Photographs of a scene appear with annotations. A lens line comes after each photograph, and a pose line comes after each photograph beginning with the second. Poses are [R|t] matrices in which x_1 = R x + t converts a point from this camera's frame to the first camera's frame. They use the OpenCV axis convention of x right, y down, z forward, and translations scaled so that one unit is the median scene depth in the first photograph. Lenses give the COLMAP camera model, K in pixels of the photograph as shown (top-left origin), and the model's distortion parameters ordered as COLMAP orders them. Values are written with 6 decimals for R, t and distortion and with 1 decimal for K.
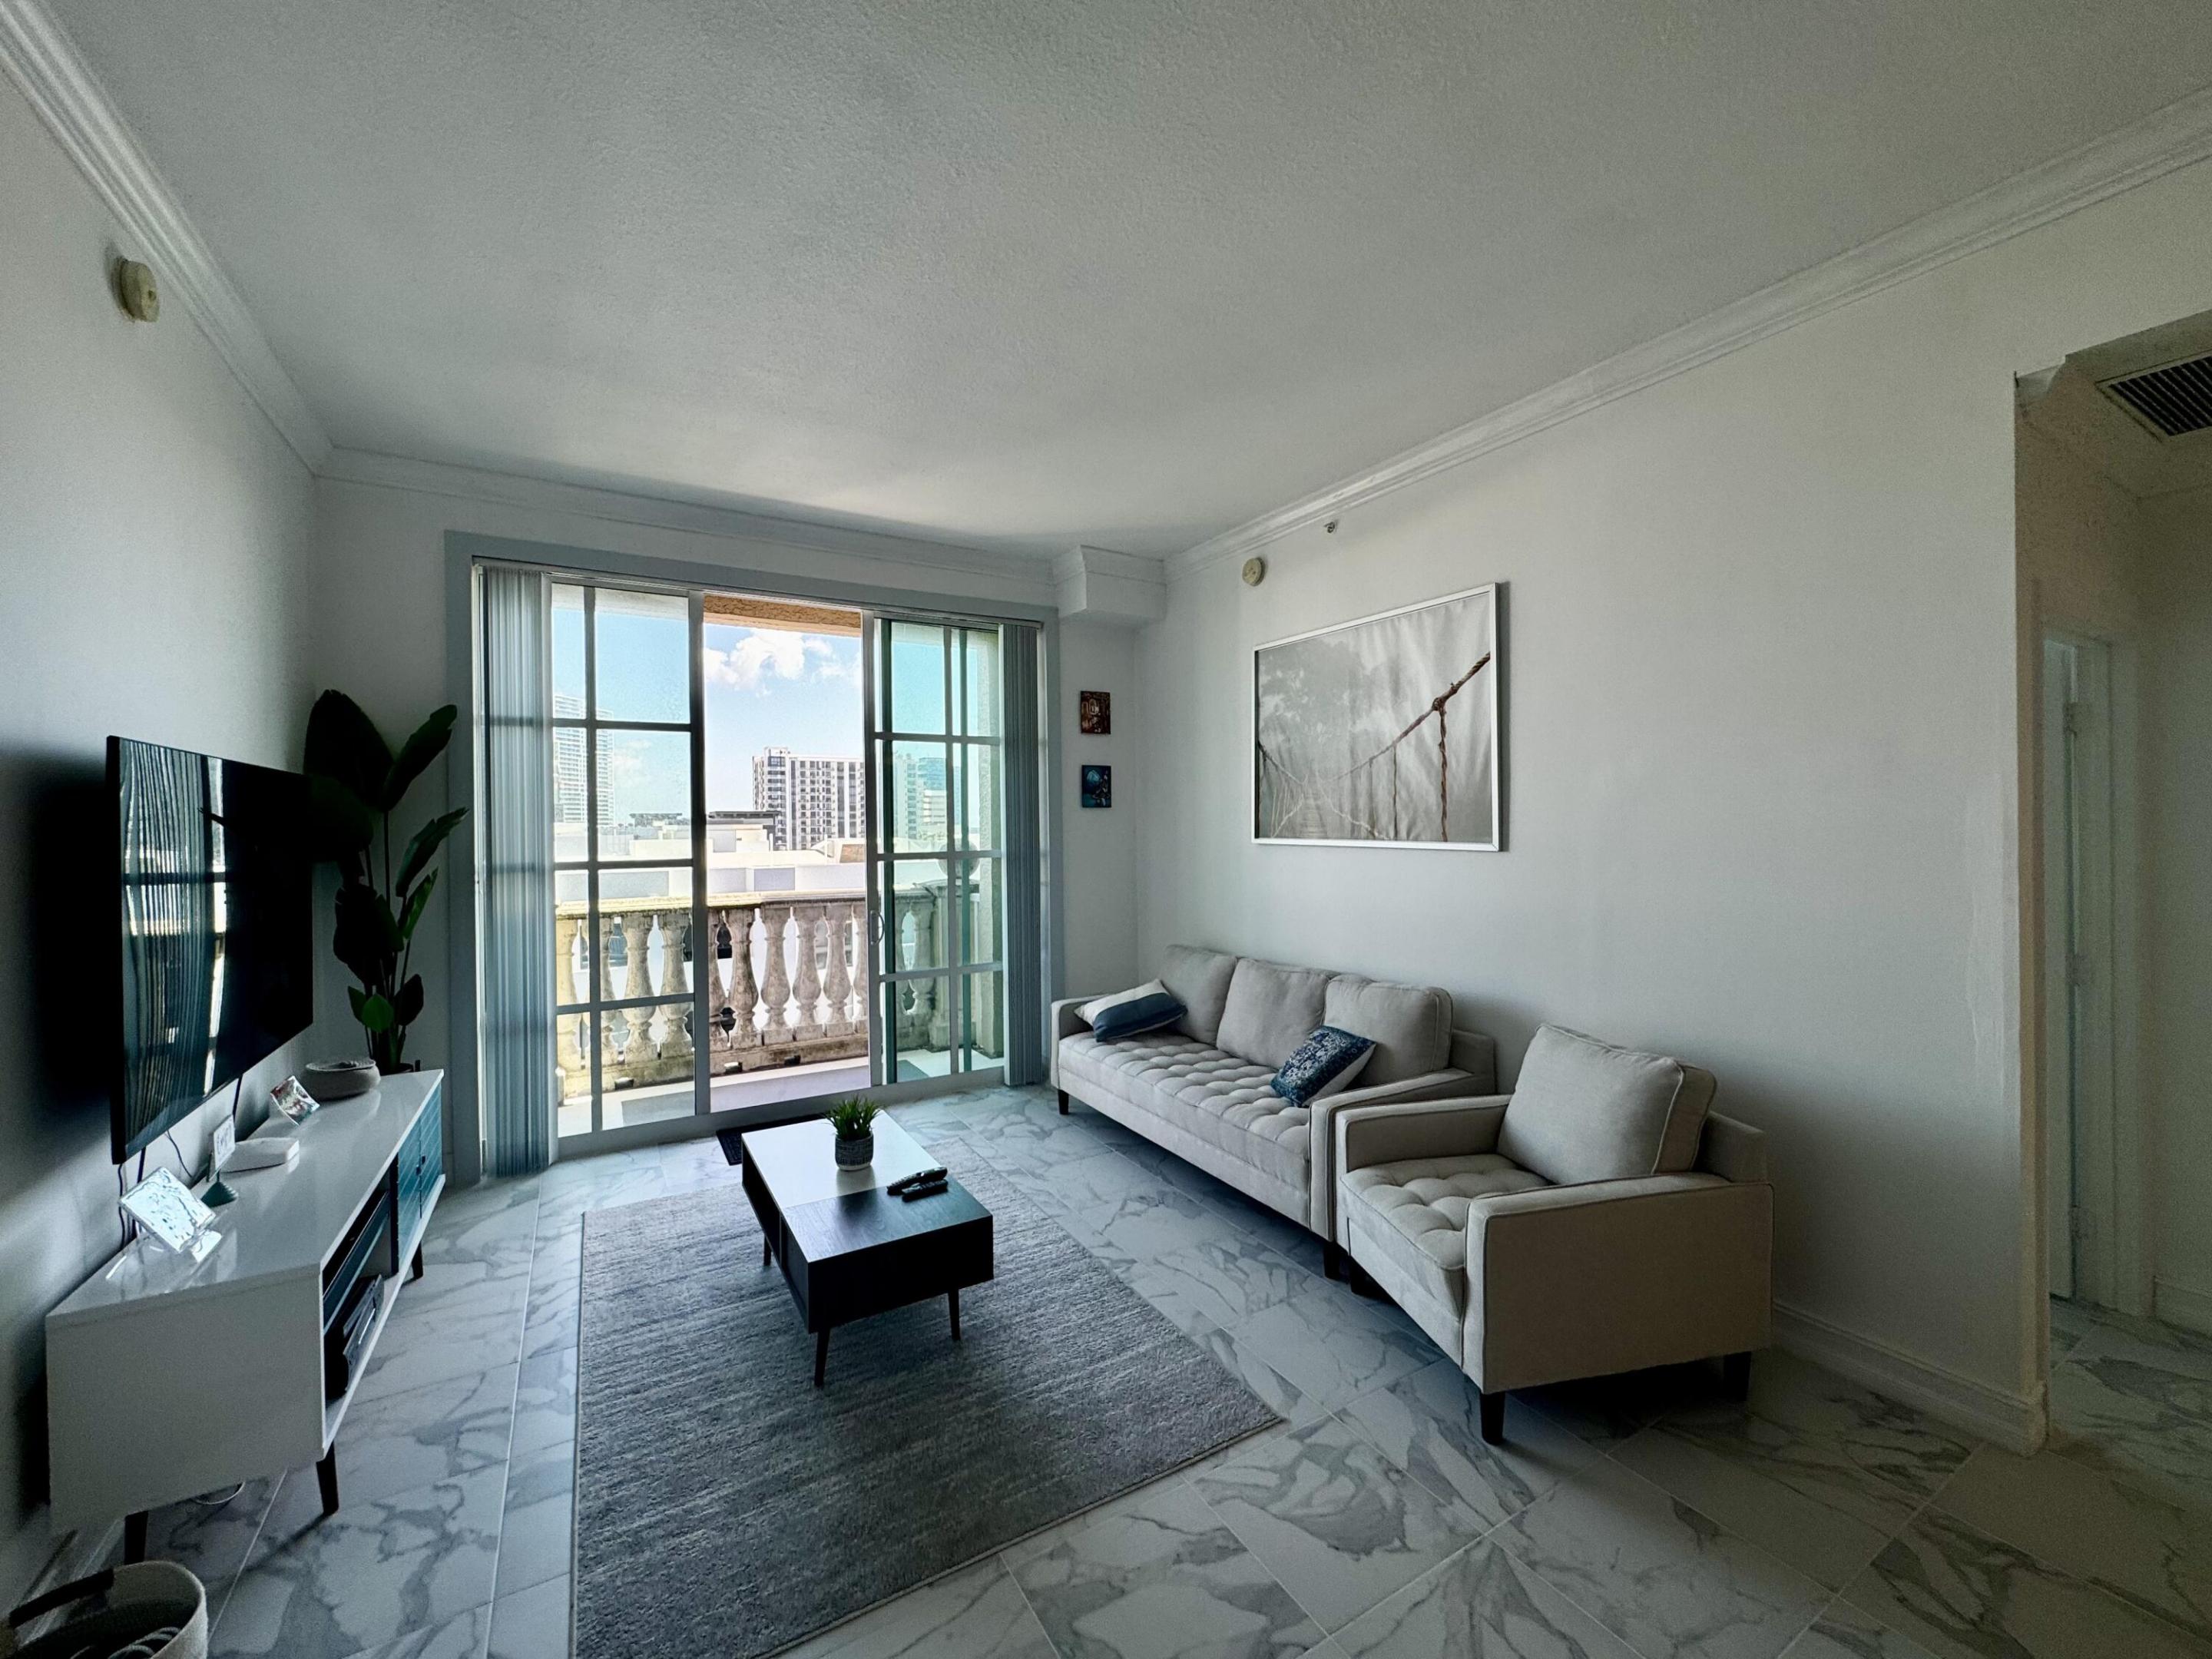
lens RADIAL K [[878.4, 0, 1102.6], [0, 878.4, 833.7], [0, 0, 1]] dist [-0.003880, 0.000563]
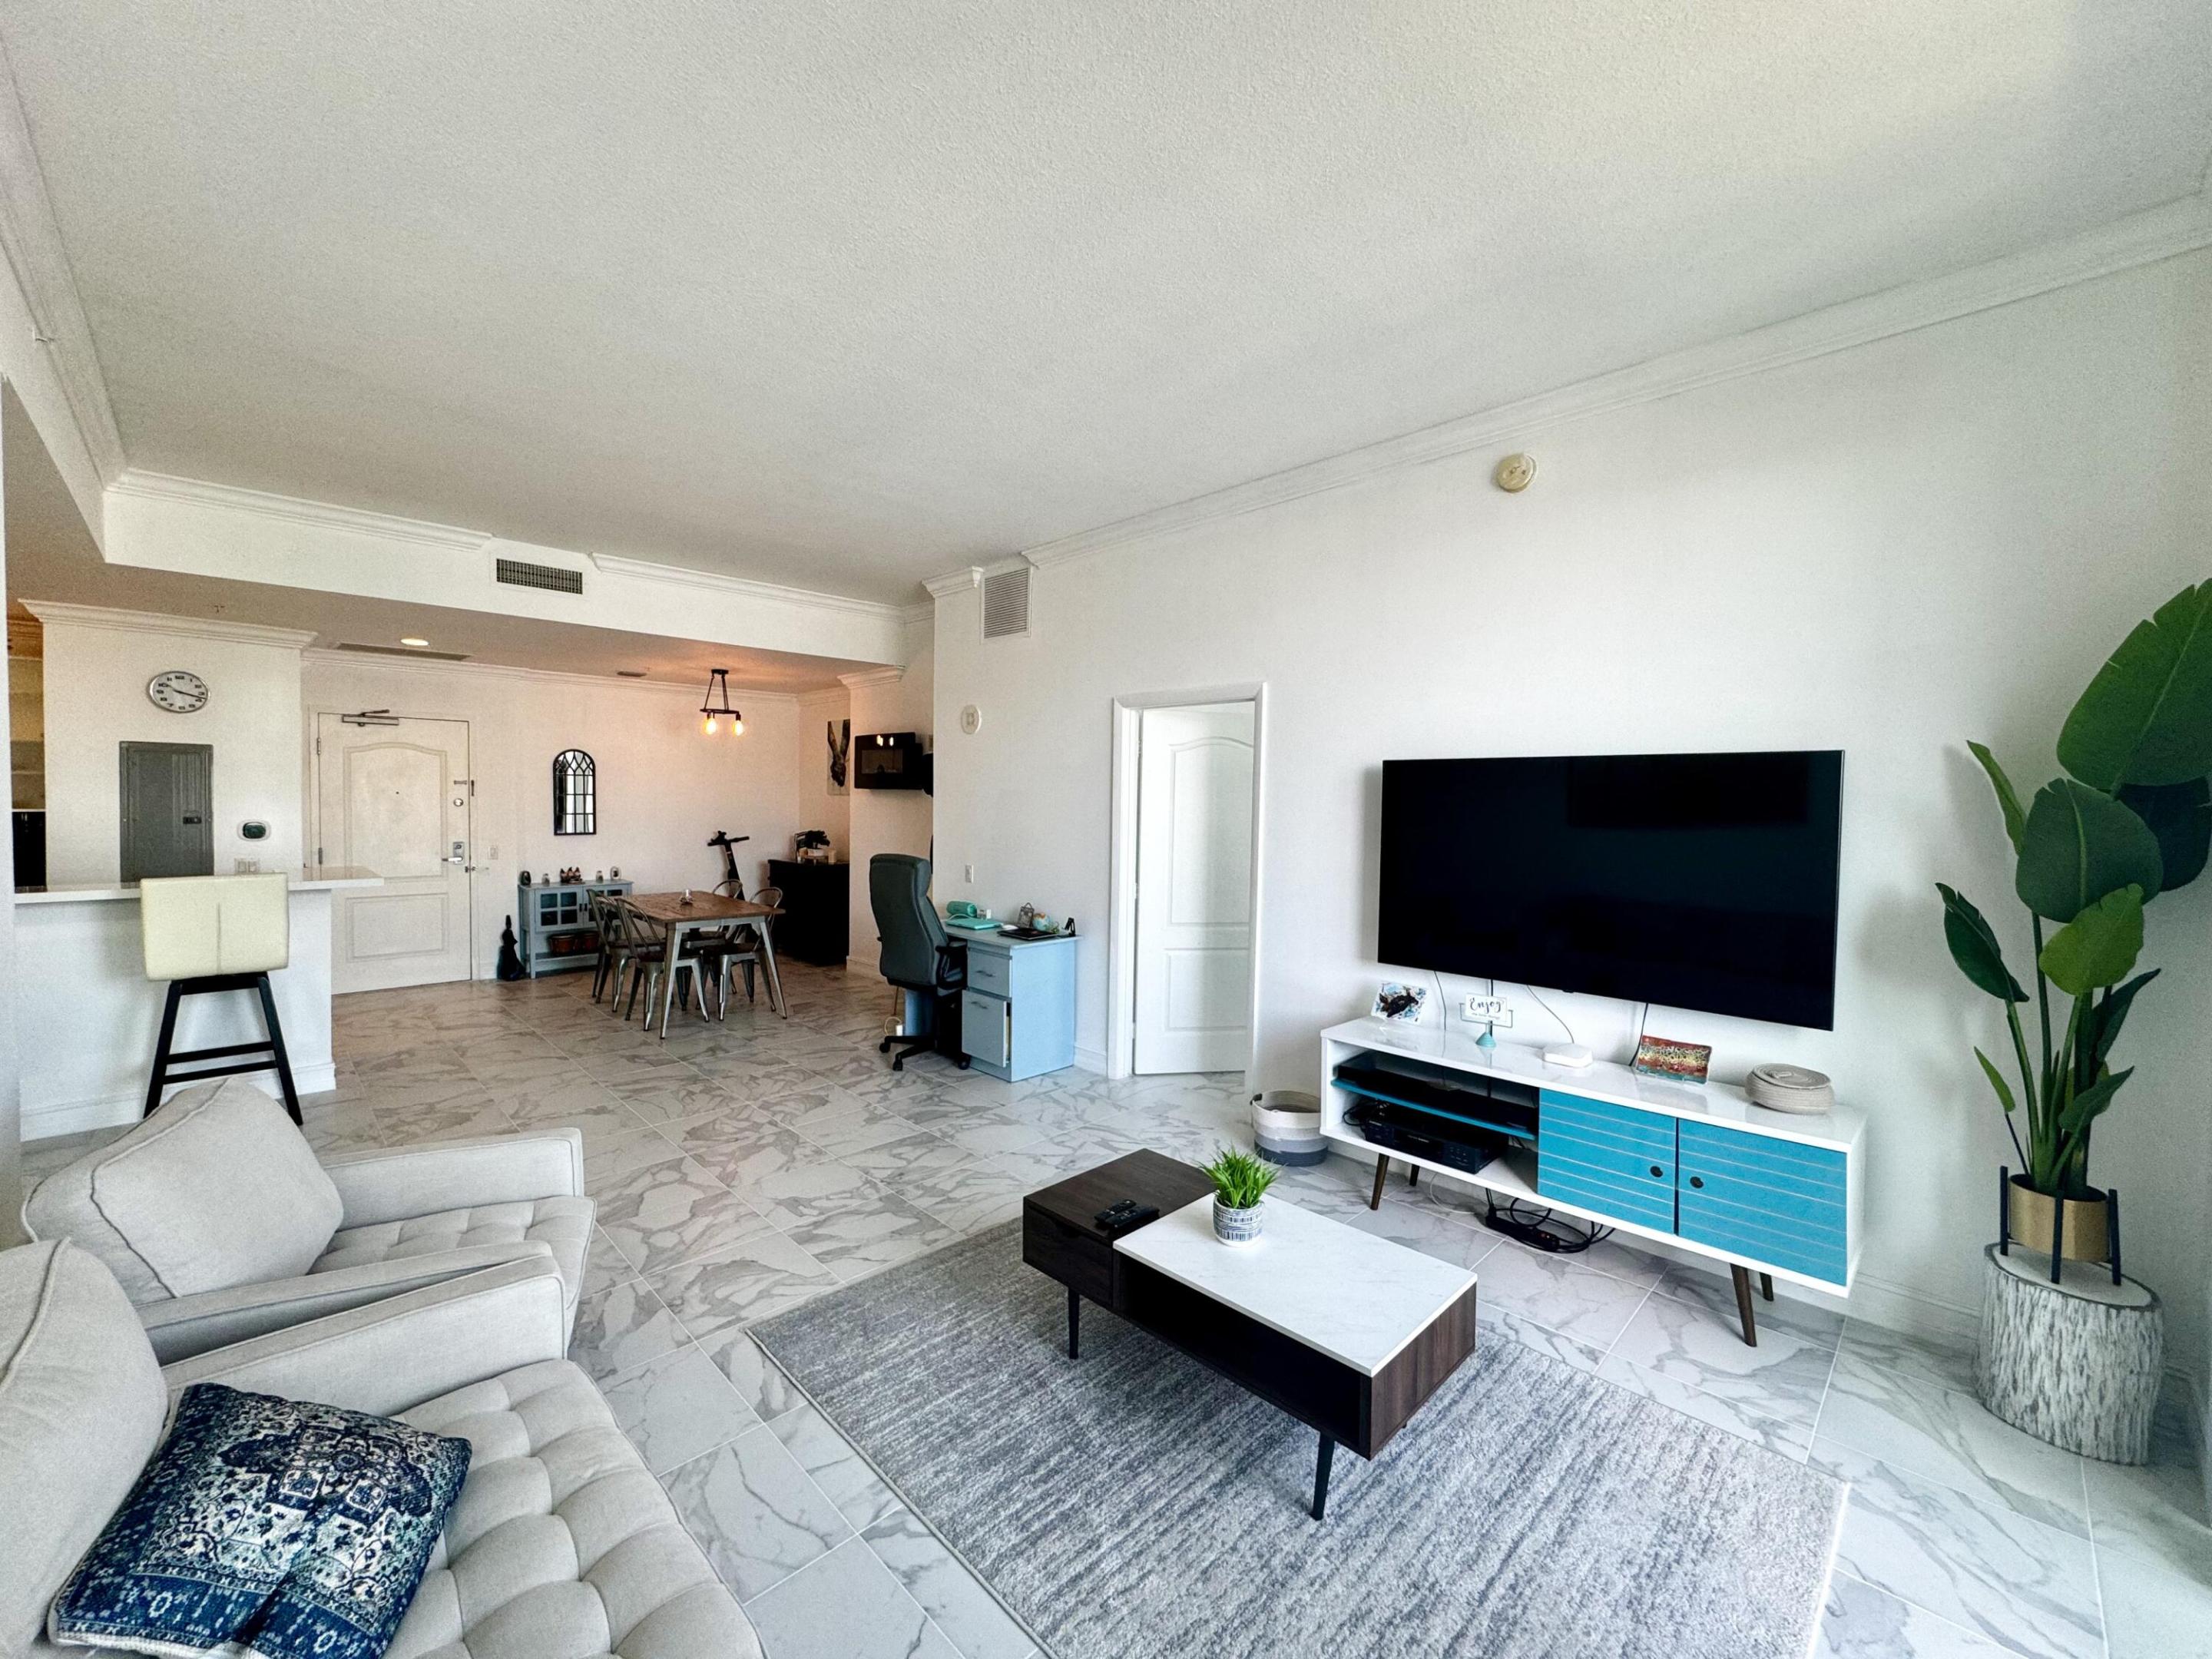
lens RADIAL K [[878.4, 0, 1105.3], [0, 878.4, 827.5], [0, 0, 1]] dist [-0.003880, 0.000563]
pose [[-0.969367, 0.005389, -0.245558, 0.019460], [-0.005796, 0.998979, 0.044803, -0.020574], [0.245549, 0.044854, -0.968346, 1.419944]]
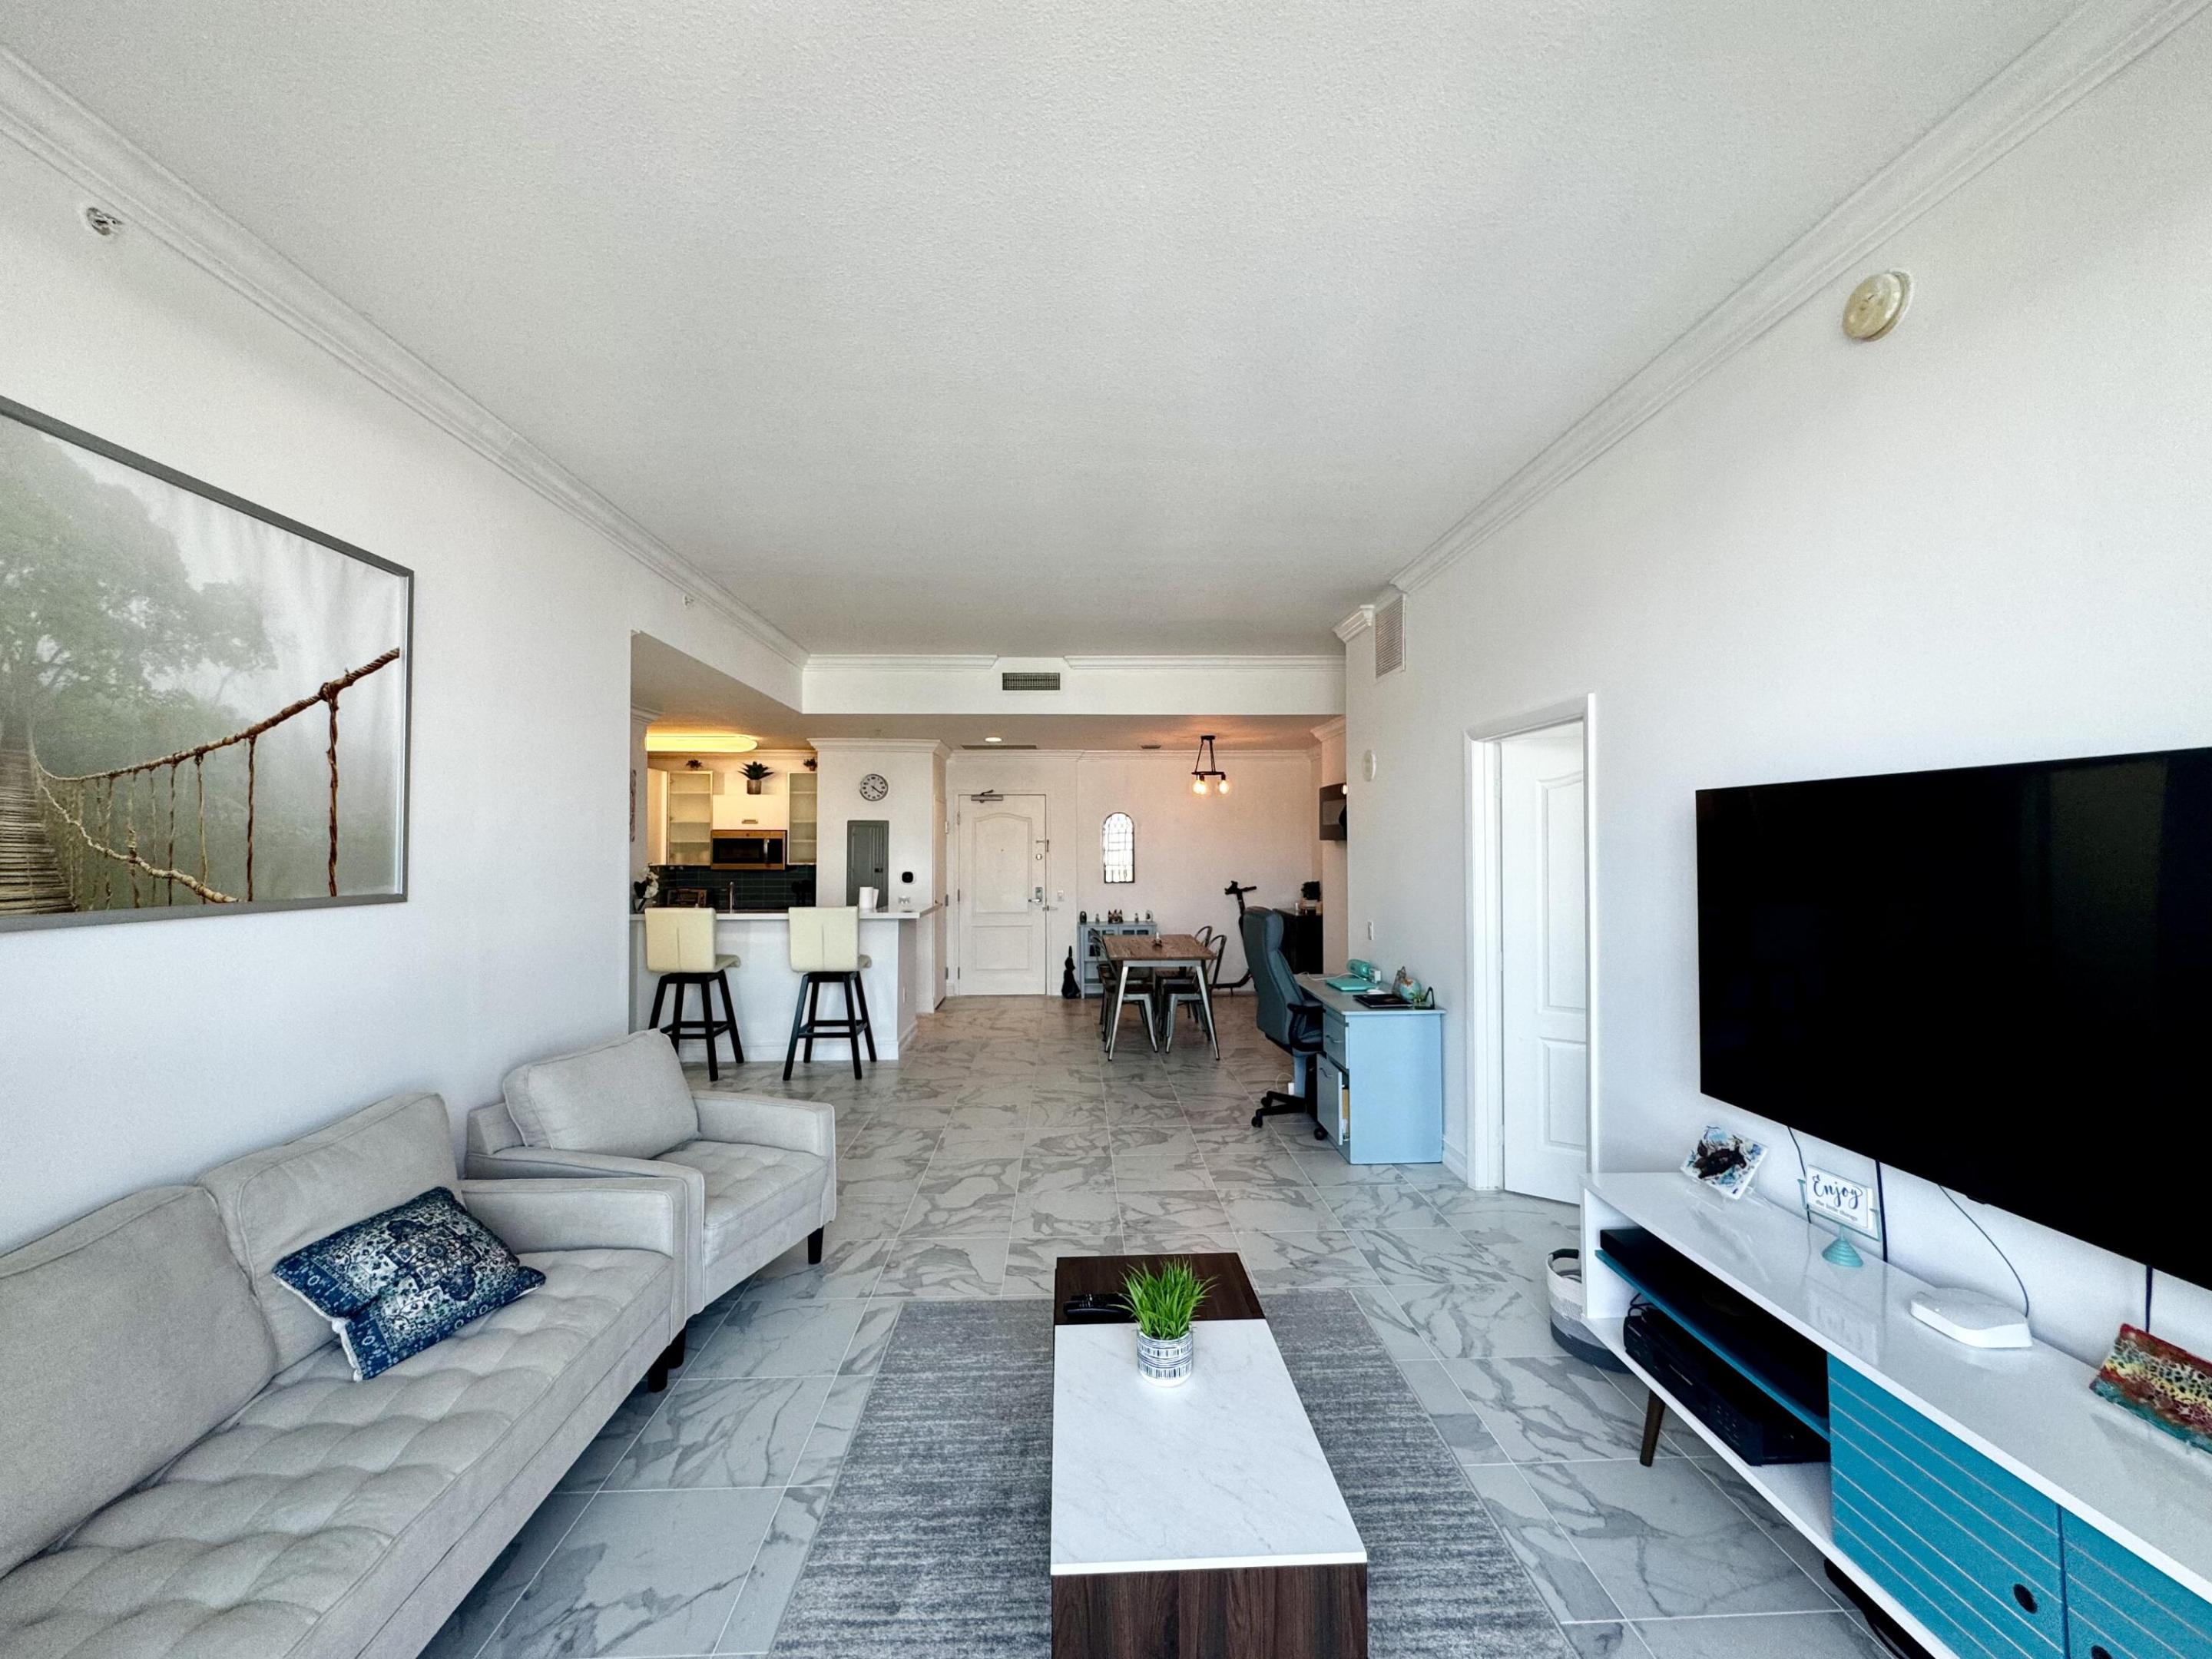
lens RADIAL K [[878.4, 0, 1105.7], [0, 878.4, 828.1], [0, 0, 1]] dist [-0.003880, 0.000563]
pose [[-0.881648, 0.022225, 0.471383, -0.468487], [0.017280, 0.999741, -0.014816, -0.023132], [-0.471590, -0.004916, -0.881804, 1.332544]]
